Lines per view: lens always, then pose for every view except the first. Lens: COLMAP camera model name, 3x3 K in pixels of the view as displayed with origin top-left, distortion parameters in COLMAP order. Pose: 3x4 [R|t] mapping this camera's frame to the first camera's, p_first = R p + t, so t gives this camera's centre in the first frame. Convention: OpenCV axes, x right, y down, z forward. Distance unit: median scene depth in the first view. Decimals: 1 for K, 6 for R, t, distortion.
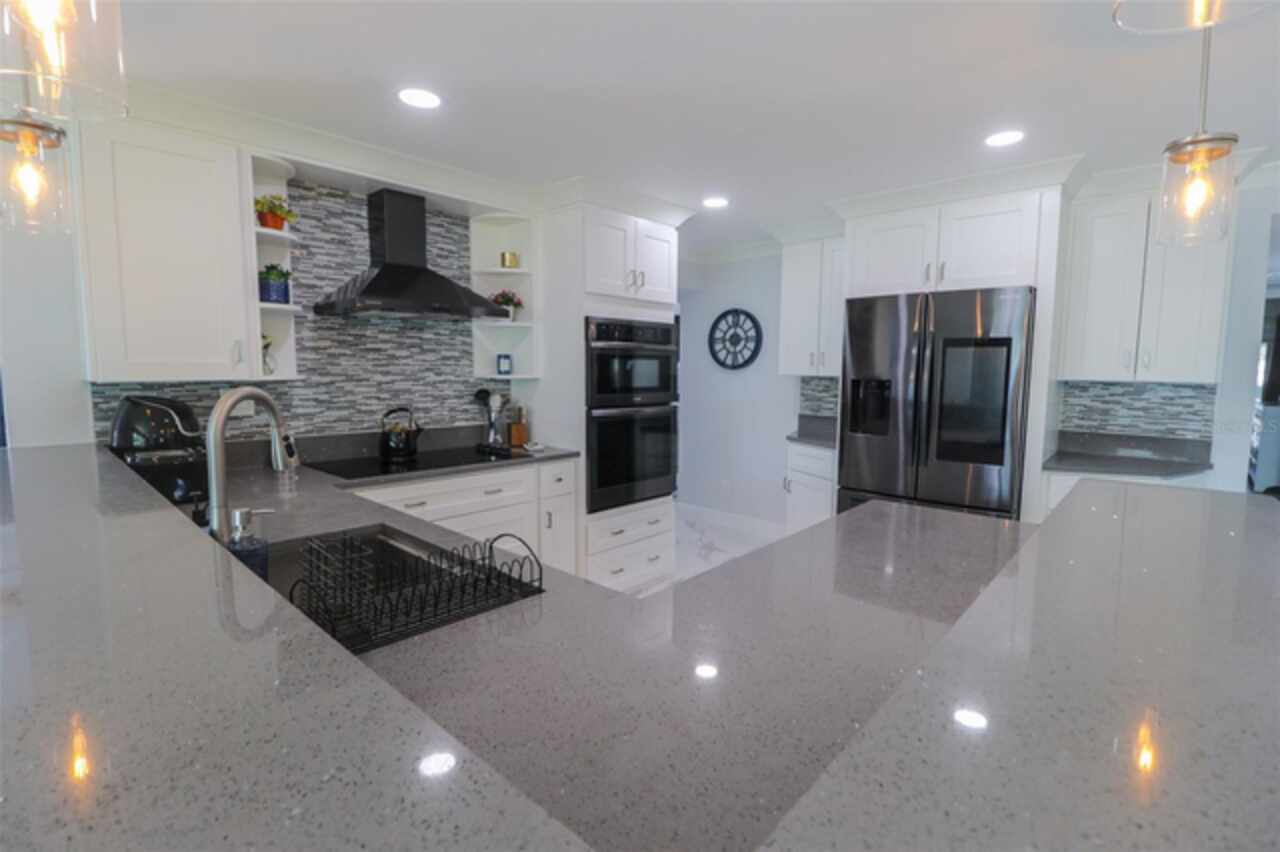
lens RADIAL K [[596.0, 0, 650.0], [0, 596.0, 429.6], [0, 0, 1]] dist [0.003086, -0.013345]
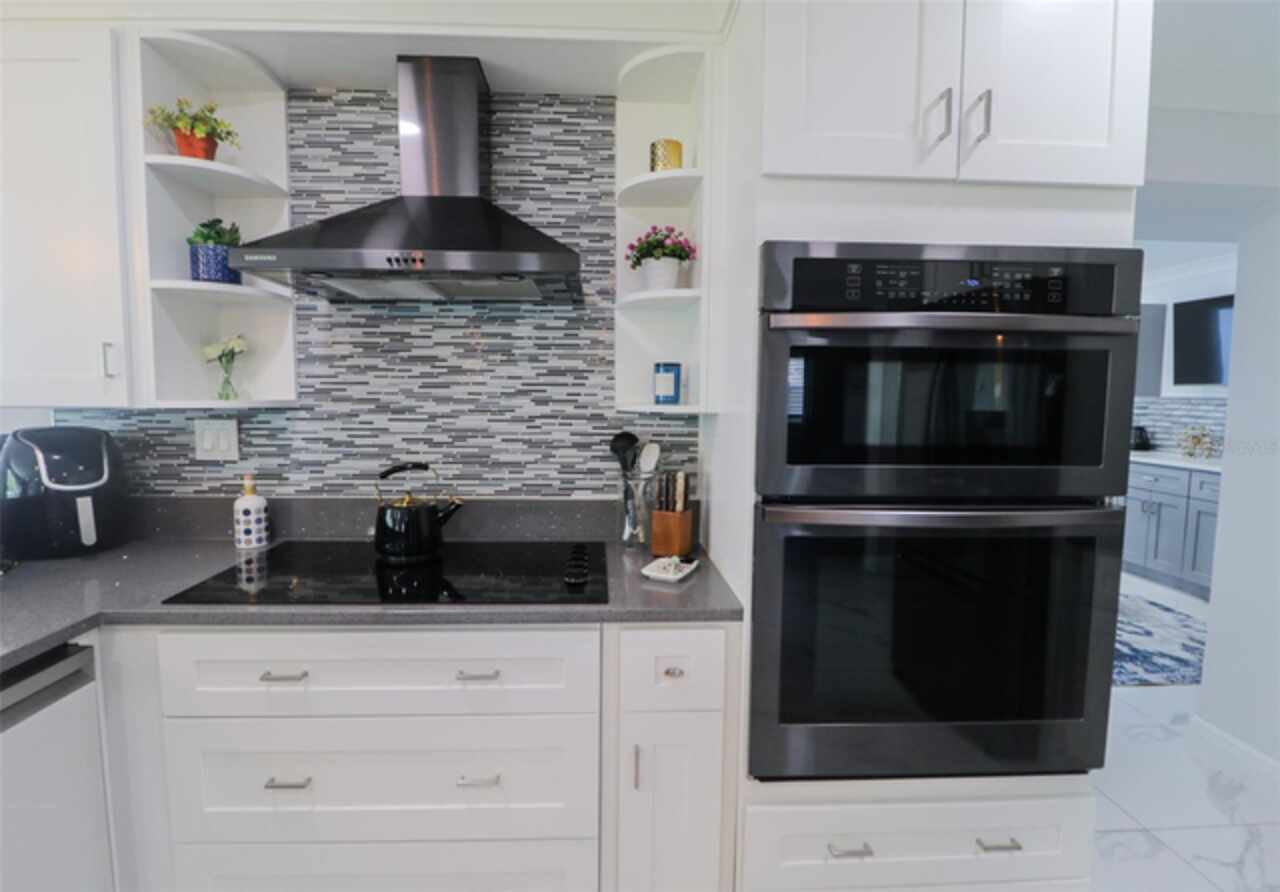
lens RADIAL K [[624.7, 0, 636.6], [0, 624.7, 448.1], [0, 0, 1]] dist [-0.003112, -0.000514]
pose [[0.695672, 0.061707, -0.715704, 0.116096], [-0.077246, 0.996953, 0.010872, -0.065687], [0.714194, 0.047722, 0.698319, 0.686513]]
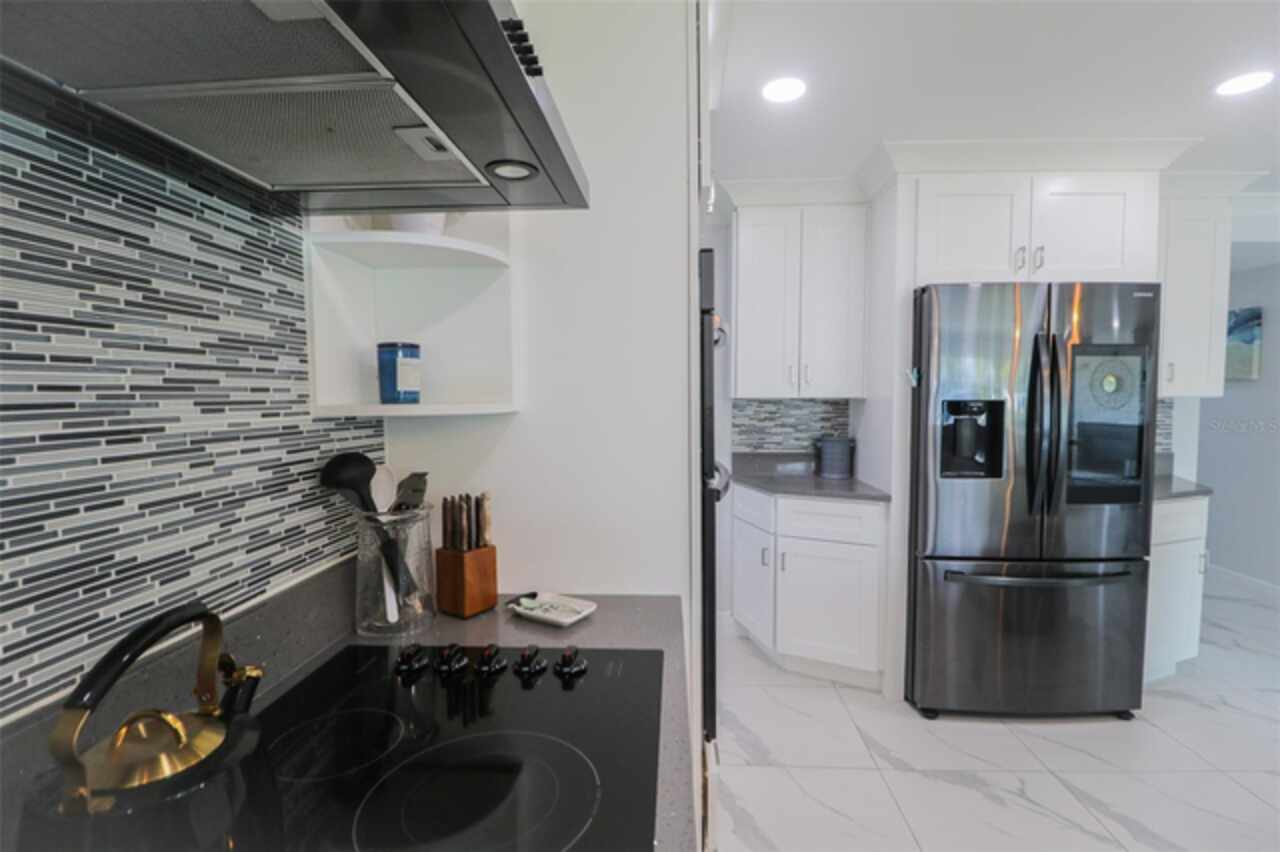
lens RADIAL K [[596.0, 0, 650.0], [0, 596.0, 429.6], [0, 0, 1]] dist [0.003086, -0.013345]
pose [[0.778484, -0.046793, 0.625918, -0.377669], [0.074261, 0.997080, -0.017822, -0.067568], [-0.623256, 0.060355, 0.779685, 0.718193]]
